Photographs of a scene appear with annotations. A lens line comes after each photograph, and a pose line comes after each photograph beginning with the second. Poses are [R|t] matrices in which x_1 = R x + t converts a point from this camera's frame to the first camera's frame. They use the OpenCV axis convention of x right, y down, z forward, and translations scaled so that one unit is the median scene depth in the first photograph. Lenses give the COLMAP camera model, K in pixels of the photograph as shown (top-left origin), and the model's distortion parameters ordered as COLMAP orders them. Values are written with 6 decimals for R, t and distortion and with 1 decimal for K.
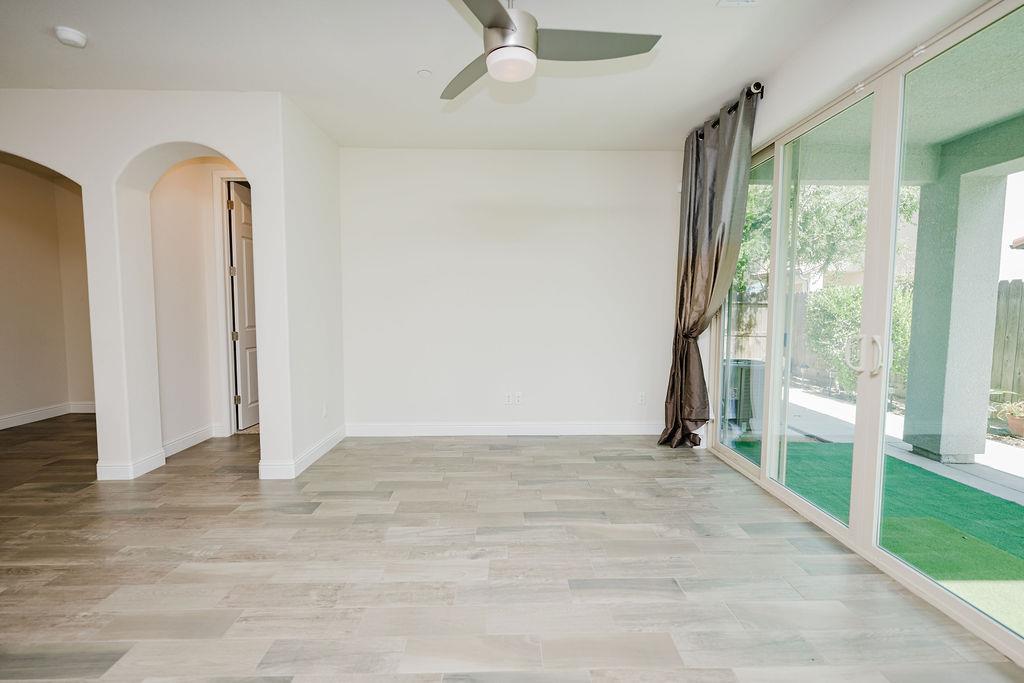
lens RADIAL K [[472.3, 0, 512.0], [0, 472.3, 341.5], [0, 0, 1]] dist [-0.001871, 0.000137]
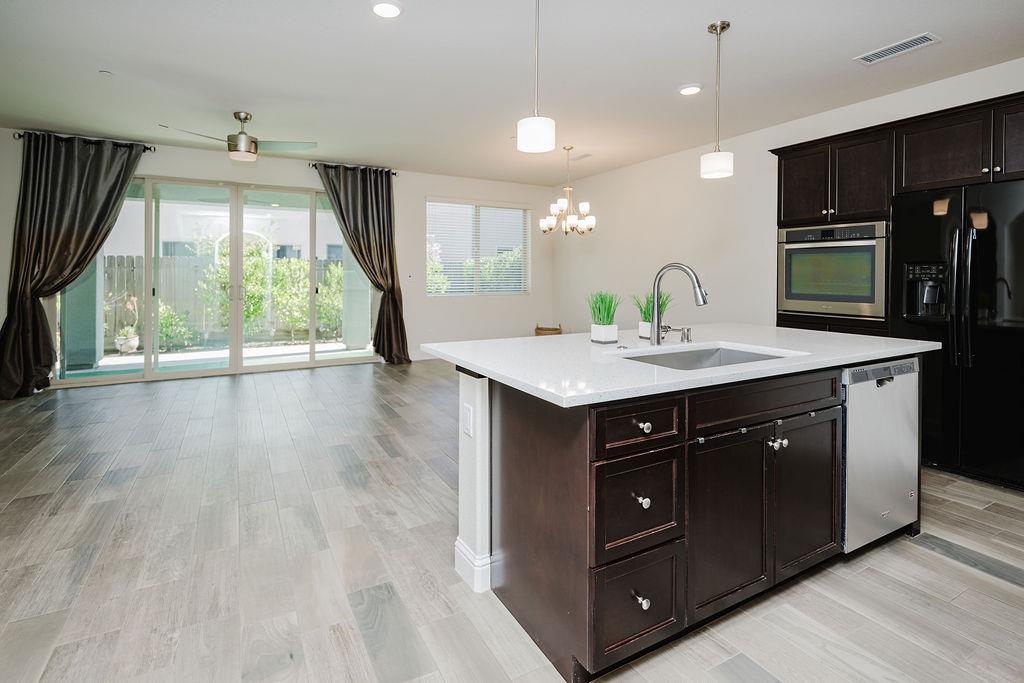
lens RADIAL K [[483.7, 0, 491.4], [0, 483.7, 276.4], [0, 0, 1]] dist [-0.000665, -0.000179]
pose [[-0.449887, -0.002444, 0.893082, -1.340085], [0.058183, 0.997792, 0.032040, -0.037953], [-0.891188, 0.066377, -0.448751, 0.580096]]
